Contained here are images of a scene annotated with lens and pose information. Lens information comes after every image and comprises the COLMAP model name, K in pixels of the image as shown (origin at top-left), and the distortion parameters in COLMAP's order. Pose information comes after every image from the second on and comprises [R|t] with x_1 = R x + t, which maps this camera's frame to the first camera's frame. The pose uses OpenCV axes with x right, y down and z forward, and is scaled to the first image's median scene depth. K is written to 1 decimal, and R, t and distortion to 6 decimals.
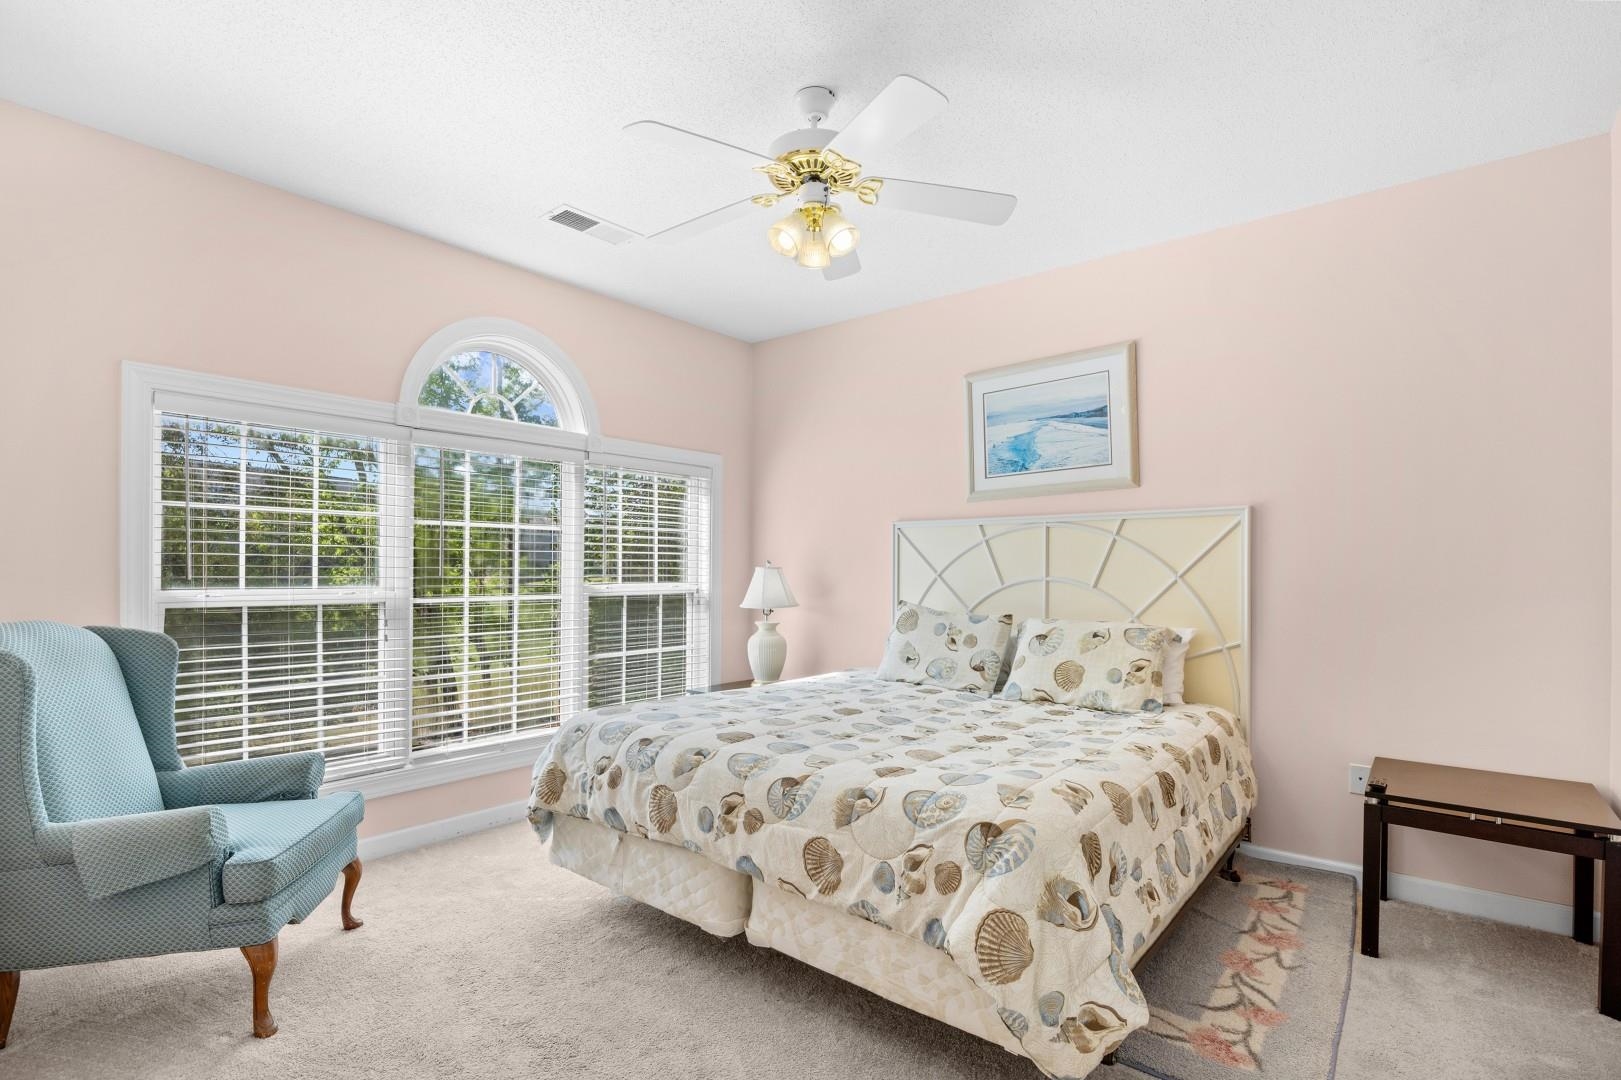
lens RADIAL K [[766.0, 0, 804.5], [0, 766.0, 551.8], [0, 0, 1]] dist [-0.005322, 0.000395]
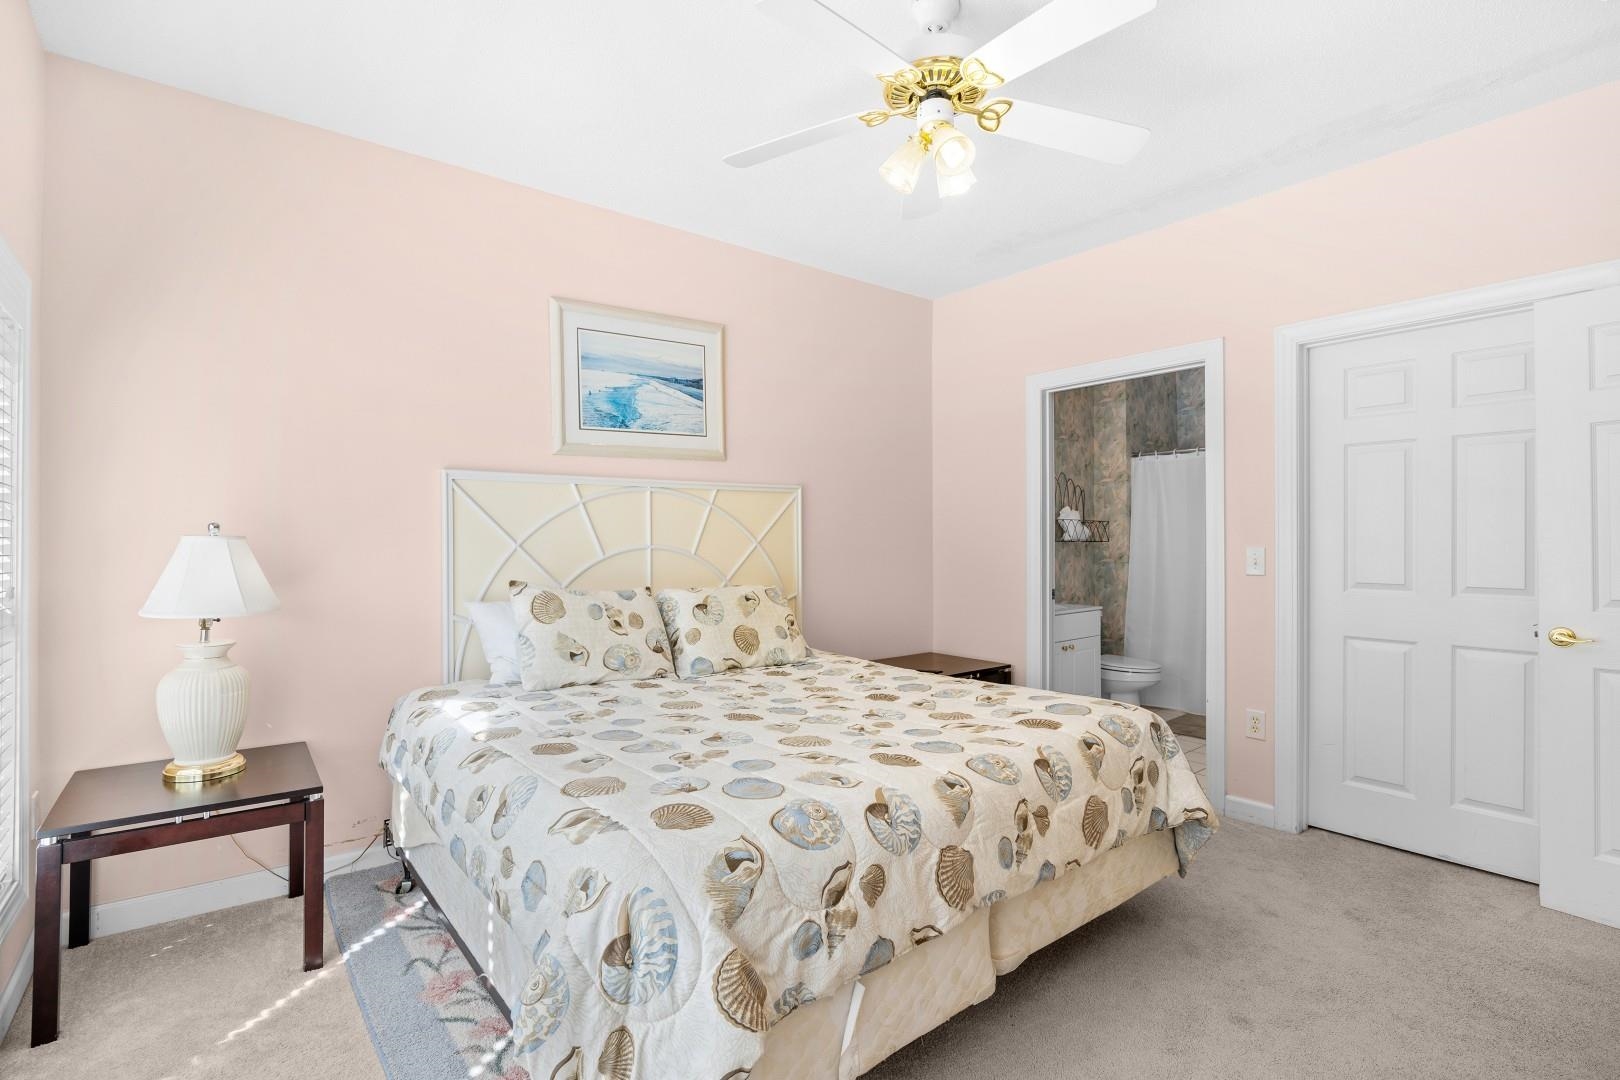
lens RADIAL K [[765.6, 0, 796.3], [0, 765.6, 528.9], [0, 0, 1]] dist [-0.005322, 0.000395]
pose [[0.203316, 0.006765, 0.979090, -0.584624], [-0.017572, 0.999840, -0.003259, 0.013020], [-0.978955, -0.016542, 0.203402, 0.649381]]
